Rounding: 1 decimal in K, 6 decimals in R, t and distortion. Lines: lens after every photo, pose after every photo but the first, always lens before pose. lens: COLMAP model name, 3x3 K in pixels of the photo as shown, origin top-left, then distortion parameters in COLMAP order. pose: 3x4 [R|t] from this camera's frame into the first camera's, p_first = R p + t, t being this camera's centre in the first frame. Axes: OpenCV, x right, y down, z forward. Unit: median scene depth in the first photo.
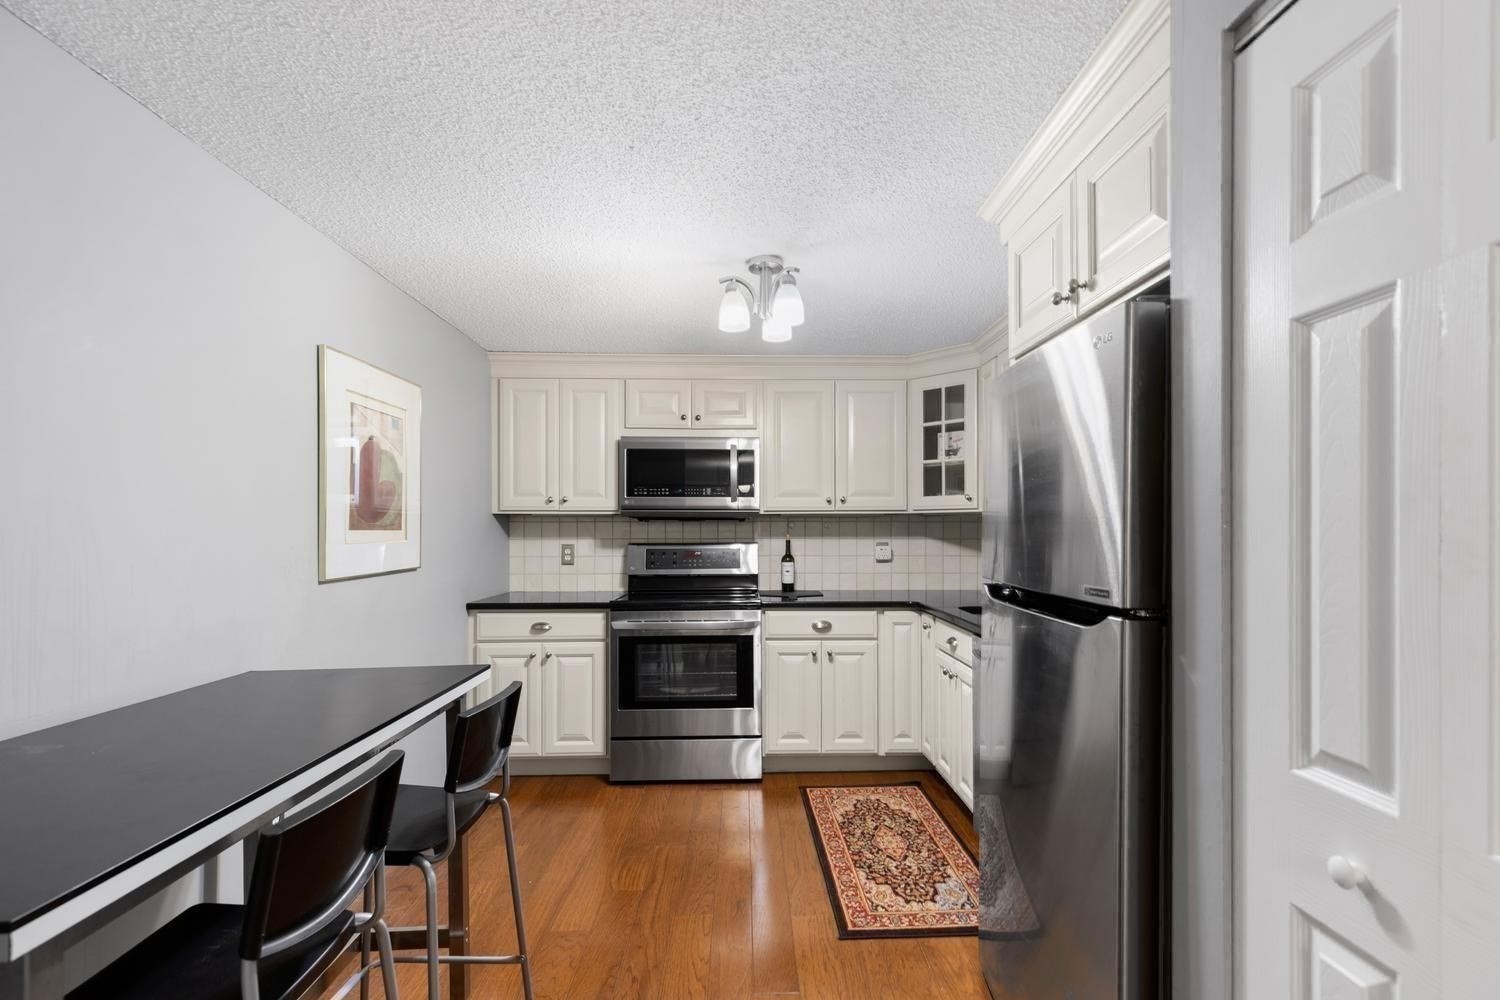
lens RADIAL K [[676.6, 0, 756.1], [0, 676.6, 525.0], [0, 0, 1]] dist [0.001475, 0.000154]
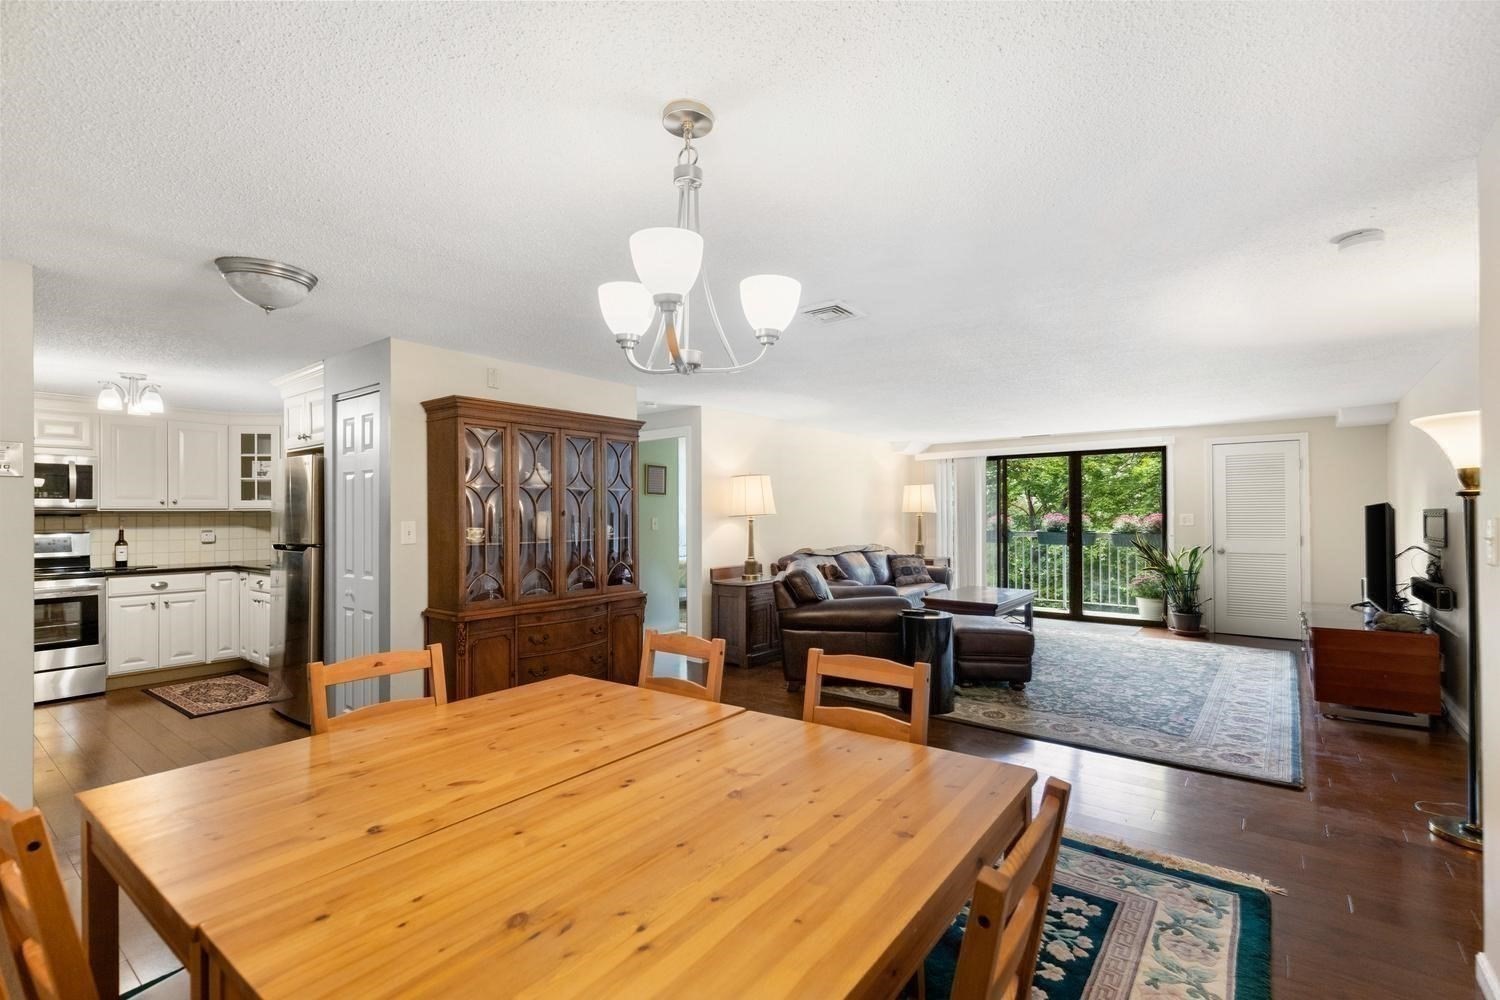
lens RADIAL K [[664.6, 0, 749.9], [0, 664.6, 509.7], [0, 0, 1]] dist [0.000410, -0.000008]
pose [[0.628057, 0.001521, 0.778166, -0.219219], [0.004824, 0.999971, -0.005849, -0.004862], [-0.778152, 0.007428, 0.628032, -0.920425]]
